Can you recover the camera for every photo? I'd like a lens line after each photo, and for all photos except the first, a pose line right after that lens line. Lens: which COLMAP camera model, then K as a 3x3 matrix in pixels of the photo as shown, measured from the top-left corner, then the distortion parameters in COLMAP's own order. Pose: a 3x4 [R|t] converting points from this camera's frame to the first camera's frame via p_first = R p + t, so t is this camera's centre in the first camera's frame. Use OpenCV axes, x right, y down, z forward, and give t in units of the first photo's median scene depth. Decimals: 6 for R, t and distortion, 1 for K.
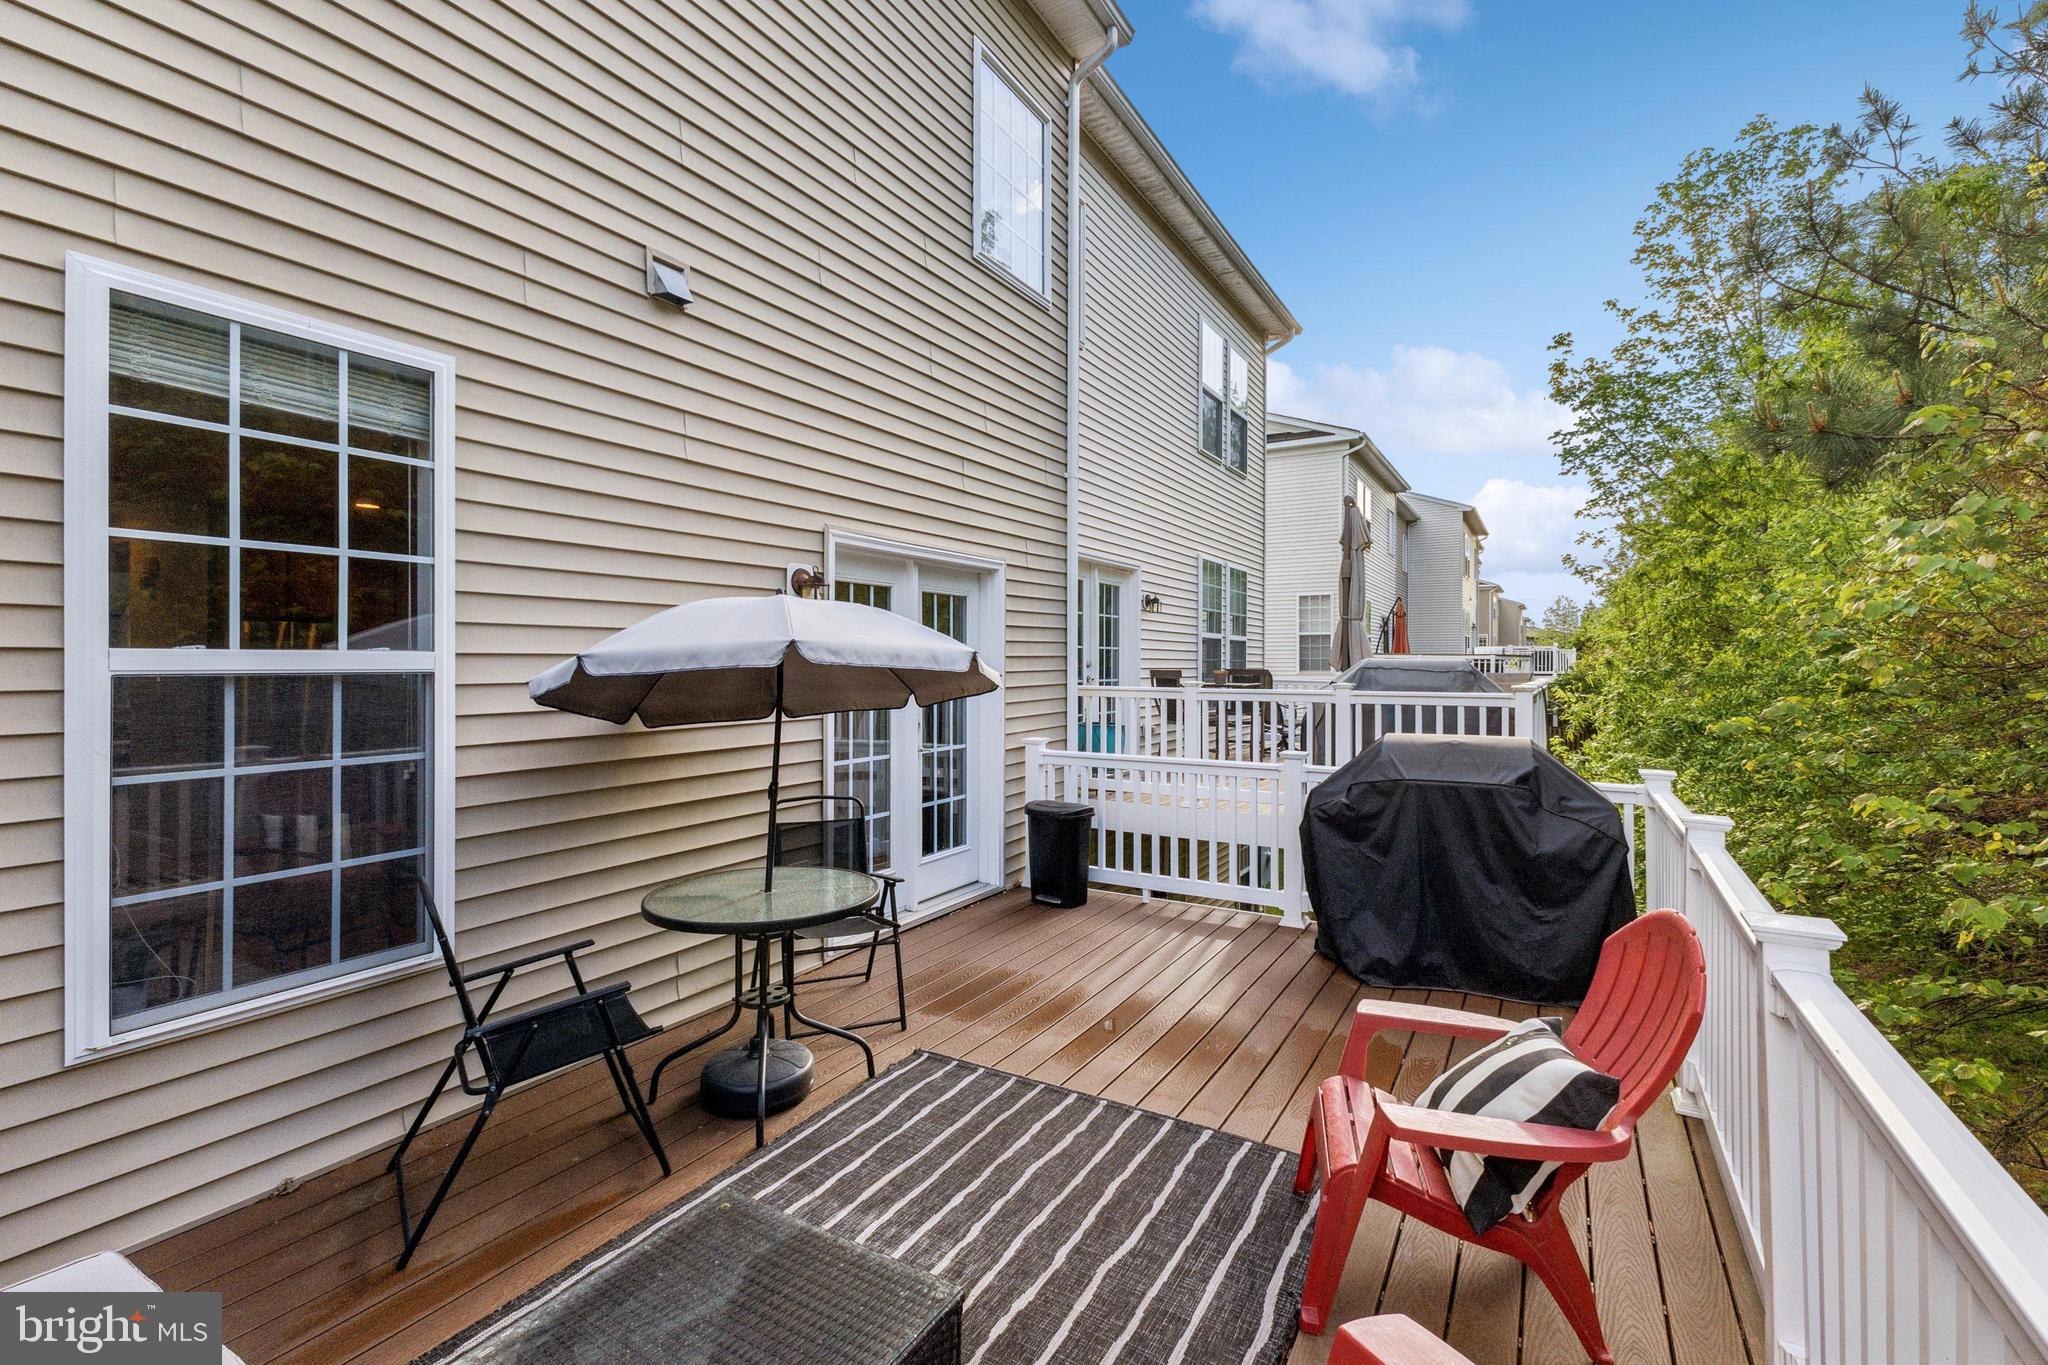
lens RADIAL K [[889.7, 0, 1026.8], [0, 889.7, 678.7], [0, 0, 1]] dist [0.012287, -0.004797]
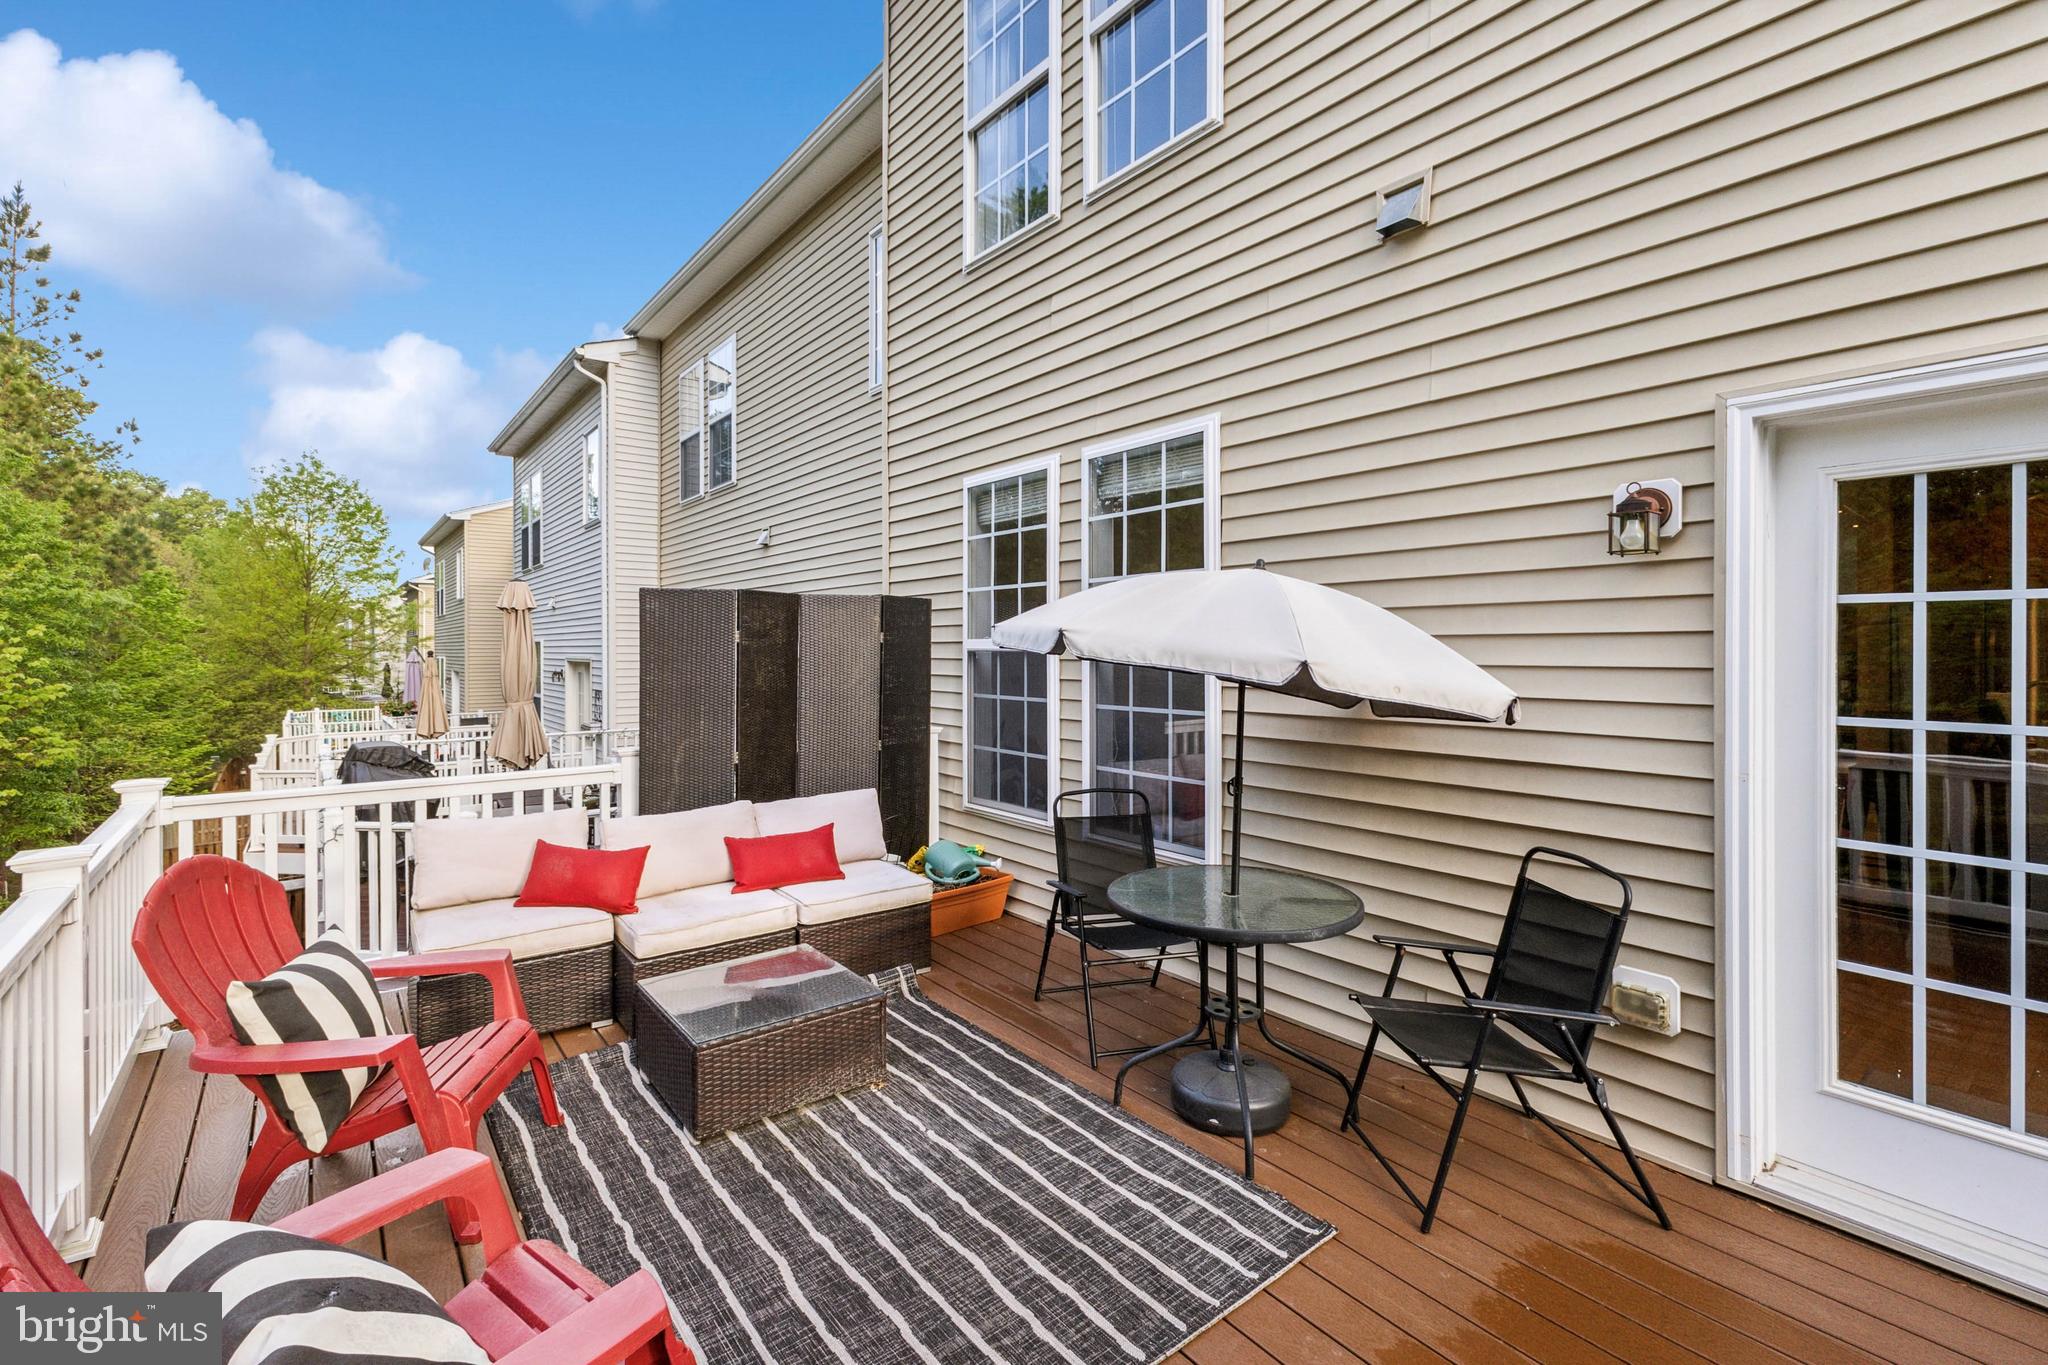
lens RADIAL K [[889.7, 0, 1026.8], [0, 889.7, 678.7], [0, 0, 1]] dist [0.012287, -0.004797]
pose [[-0.355198, 0.027939, -0.934373, 0.739376], [-0.014868, 0.999258, 0.035531, -0.014619], [0.934673, 0.026513, -0.354520, 1.317304]]
